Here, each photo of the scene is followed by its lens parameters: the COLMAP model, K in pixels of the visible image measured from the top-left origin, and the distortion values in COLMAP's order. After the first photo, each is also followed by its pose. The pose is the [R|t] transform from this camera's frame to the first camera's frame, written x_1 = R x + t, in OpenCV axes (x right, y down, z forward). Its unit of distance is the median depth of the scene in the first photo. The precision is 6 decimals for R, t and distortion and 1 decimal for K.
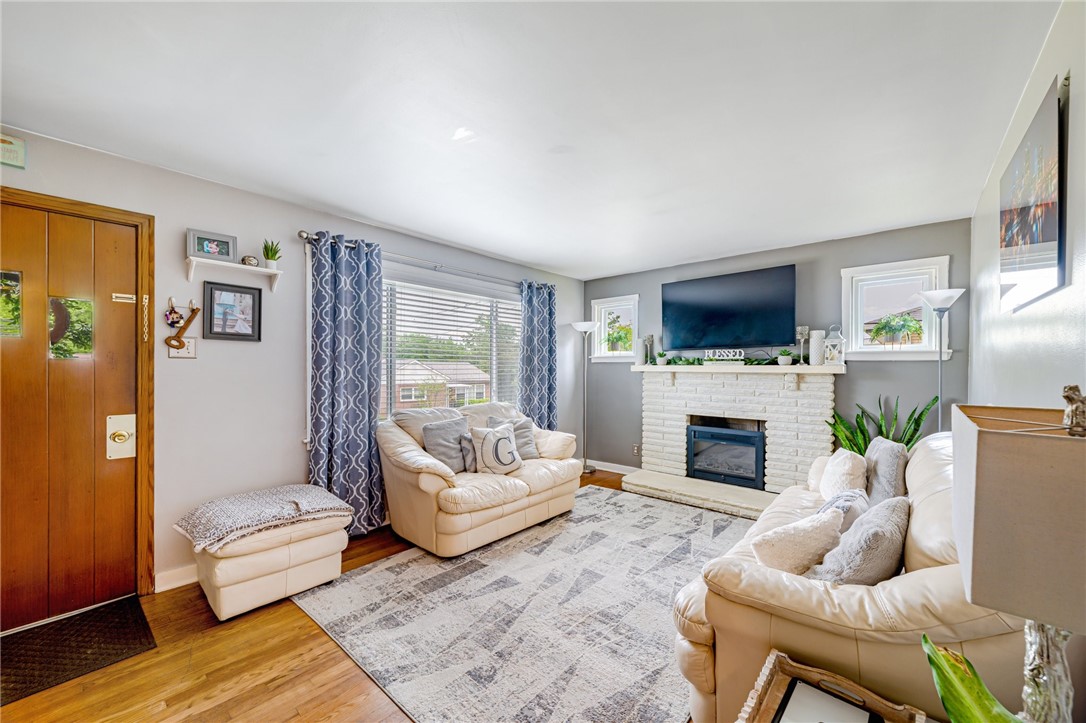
lens RADIAL K [[414.9, 0, 542.5], [0, 414.9, 372.5], [0, 0, 1]] dist [-0.002511, 0.001723]
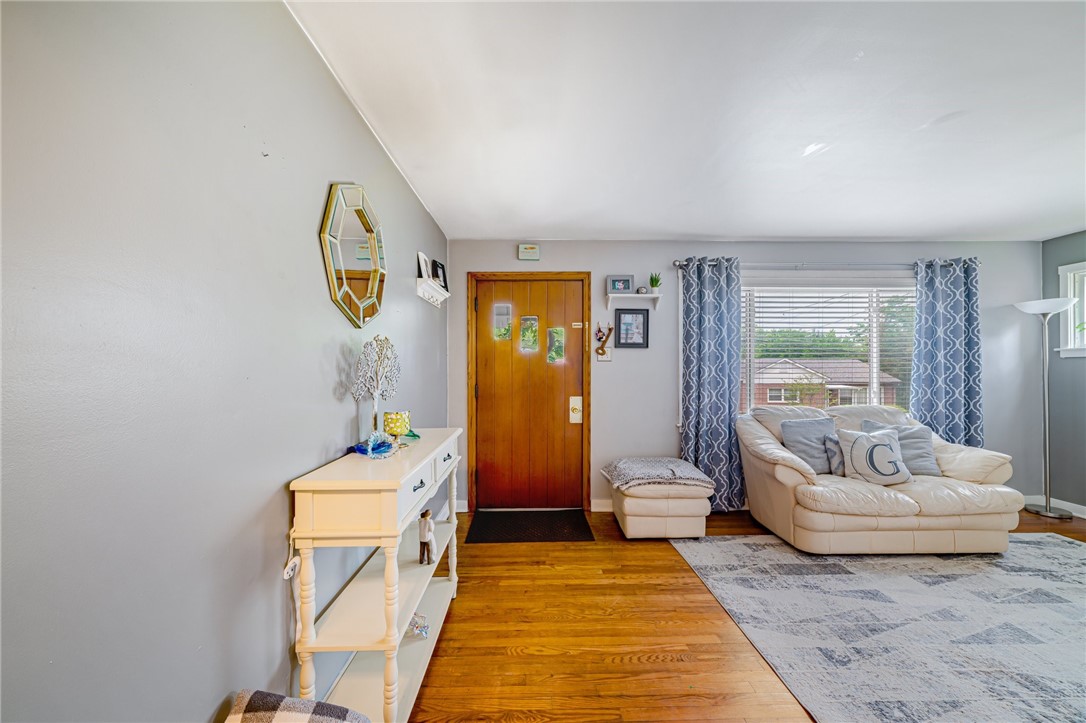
lens RADIAL K [[414.9, 0, 542.4], [0, 414.9, 365.8], [0, 0, 1]] dist [-0.002511, 0.001723]
pose [[0.675254, -0.007933, -0.737543, 0.075003], [-0.002778, 0.999908, -0.013297, 0.002432], [0.737580, 0.011028, 0.675169, -0.146742]]
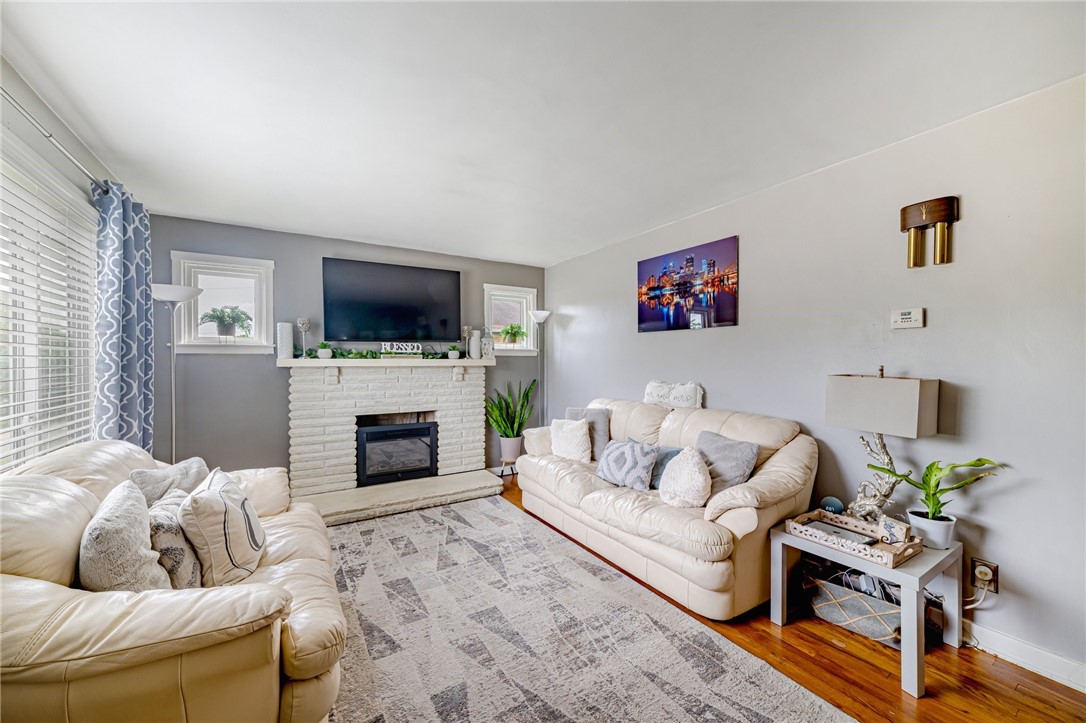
lens RADIAL K [[414.9, 0, 541.2], [0, 414.9, 364.5], [0, 0, 1]] dist [-0.002511, 0.001723]
pose [[0.288677, -0.010938, 0.957364, -0.507210], [0.014029, 0.999876, 0.007194, -0.008565], [-0.957324, 0.011354, 0.288794, 0.527442]]
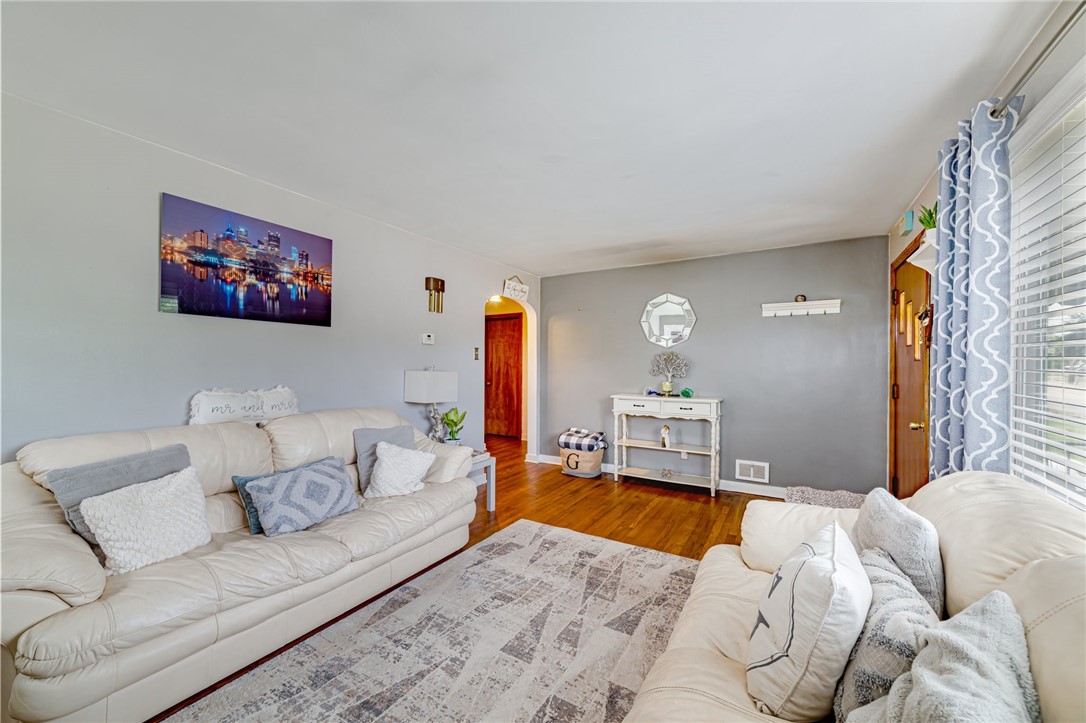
lens RADIAL K [[414.9, 0, 540.9], [0, 414.9, 367.0], [0, 0, 1]] dist [-0.002511, 0.001723]
pose [[-0.984951, -0.007776, -0.172661, 0.169297], [-0.011580, 0.999712, 0.021033, -0.015545], [0.172448, 0.022716, -0.984757, 1.375191]]
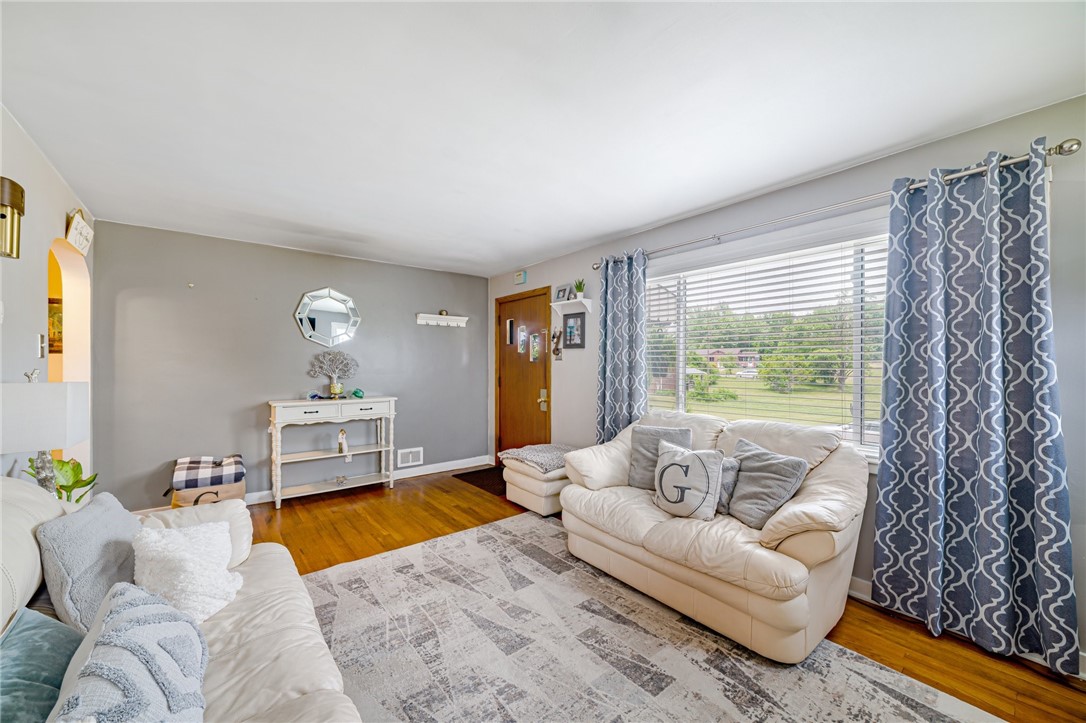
lens RADIAL K [[414.9, 0, 544.1], [0, 414.9, 365.4], [0, 0, 1]] dist [-0.002511, 0.001723]
pose [[-0.168780, -0.003127, -0.985649, 0.679932], [-0.017041, 0.999855, -0.000254, -0.008216], [0.985506, 0.016754, -0.168809, 0.942959]]
